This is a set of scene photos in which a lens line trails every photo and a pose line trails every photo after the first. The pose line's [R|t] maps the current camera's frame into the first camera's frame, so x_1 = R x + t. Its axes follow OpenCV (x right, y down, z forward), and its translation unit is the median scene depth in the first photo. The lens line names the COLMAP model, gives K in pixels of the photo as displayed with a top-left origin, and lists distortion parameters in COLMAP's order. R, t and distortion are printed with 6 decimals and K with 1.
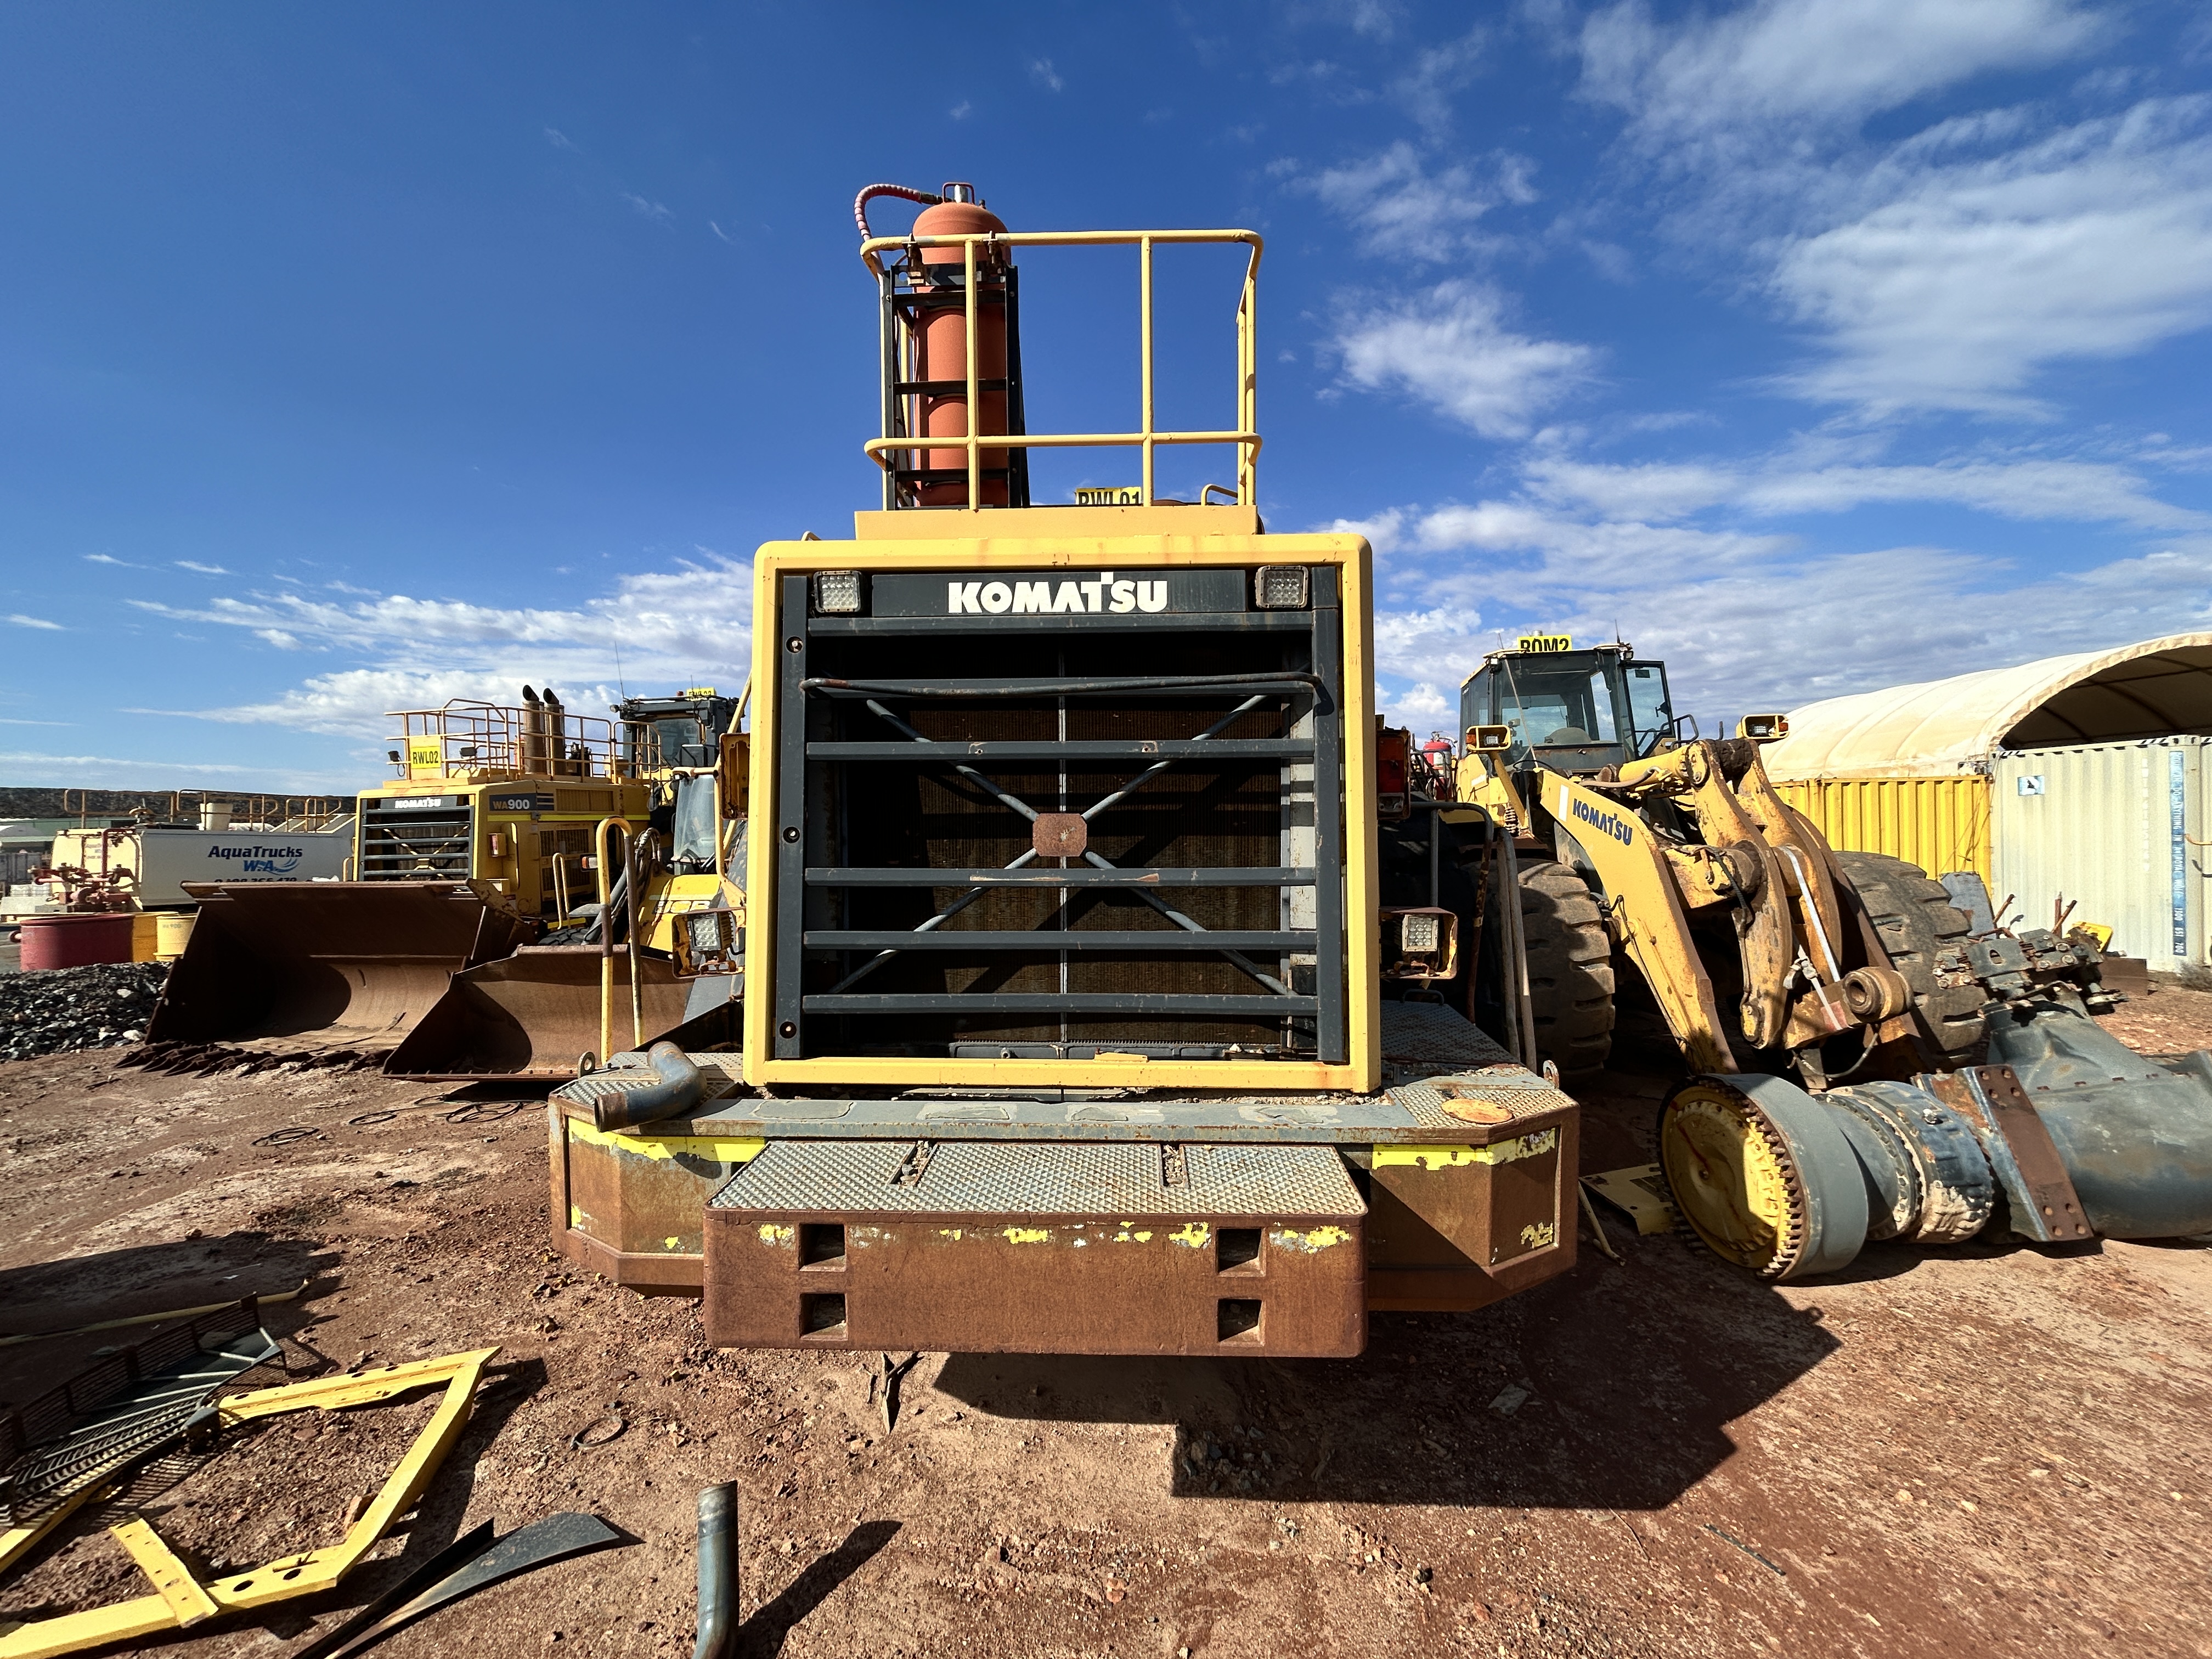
lens RADIAL K [[888.6, 0, 1103.3], [0, 888.6, 833.5], [0, 0, 1]] dist [0.002353, -0.000903]
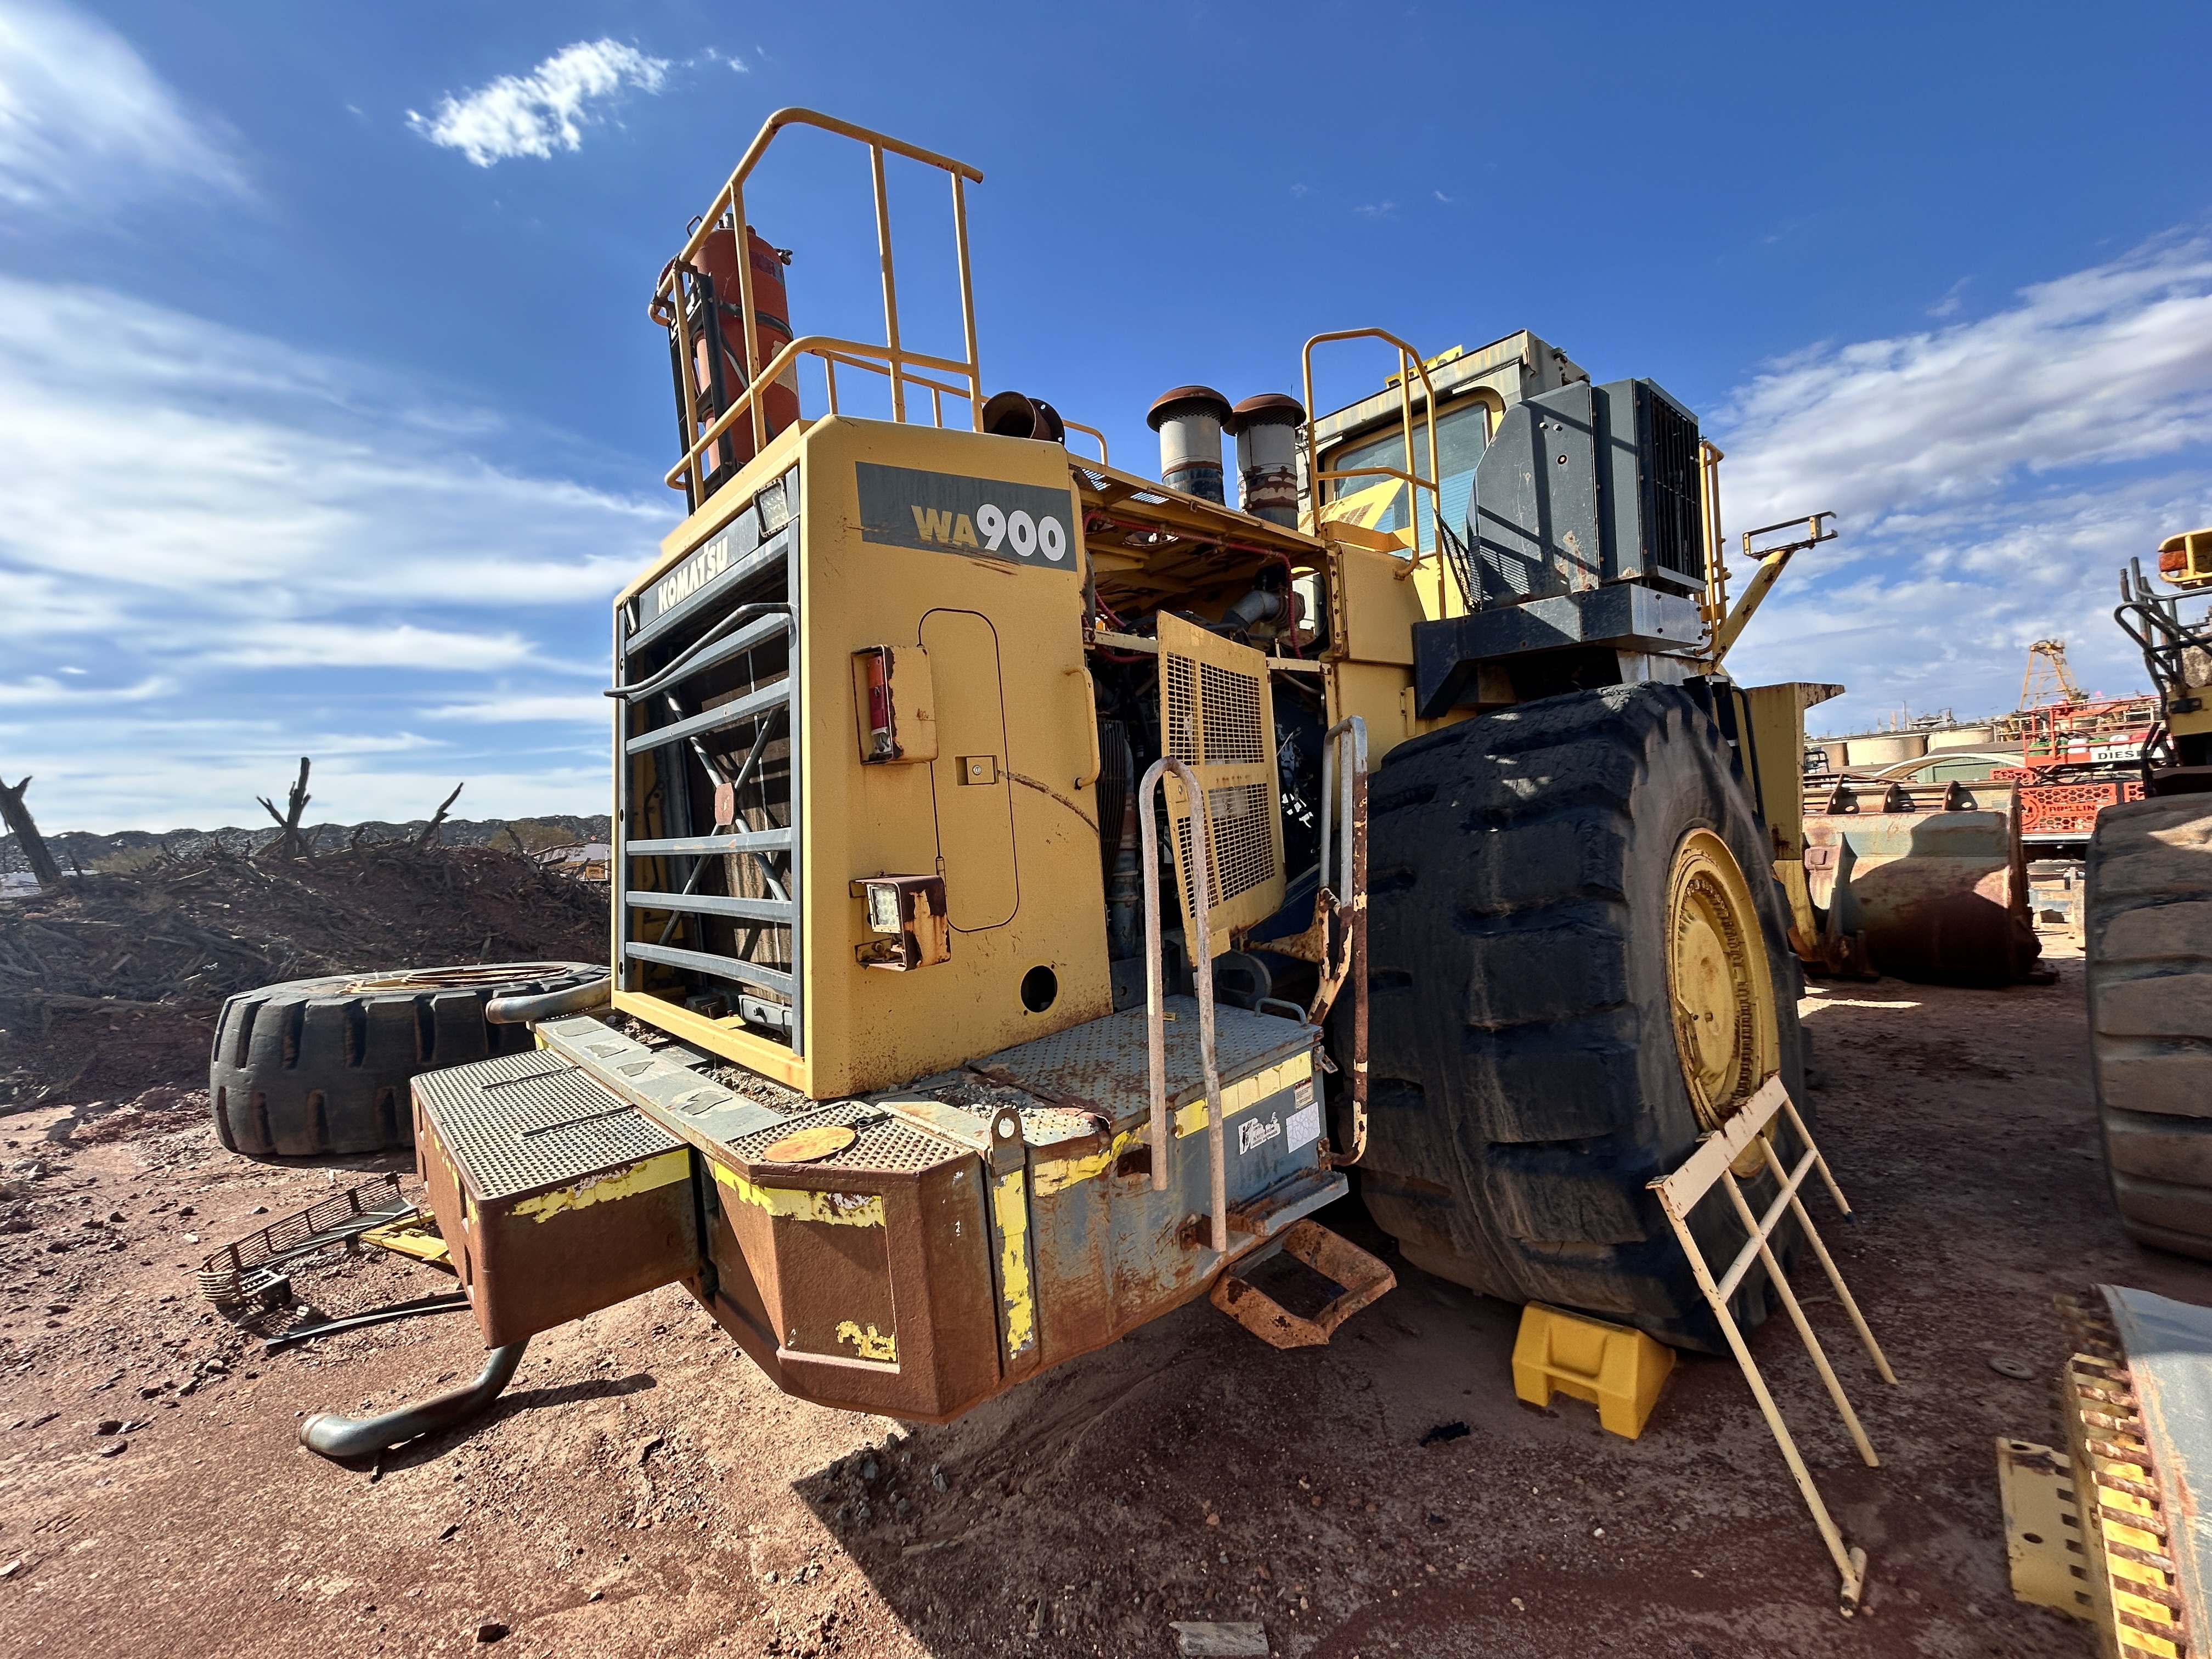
lens RADIAL K [[888.6, 0, 1076.1], [0, 888.6, 841.6], [0, 0, 1]] dist [0.002353, -0.000903]
pose [[0.689172, -0.024322, -0.724190, 0.403572], [0.048238, 0.998759, 0.012362, 0.021390], [0.722991, -0.043453, 0.689490, 0.236650]]
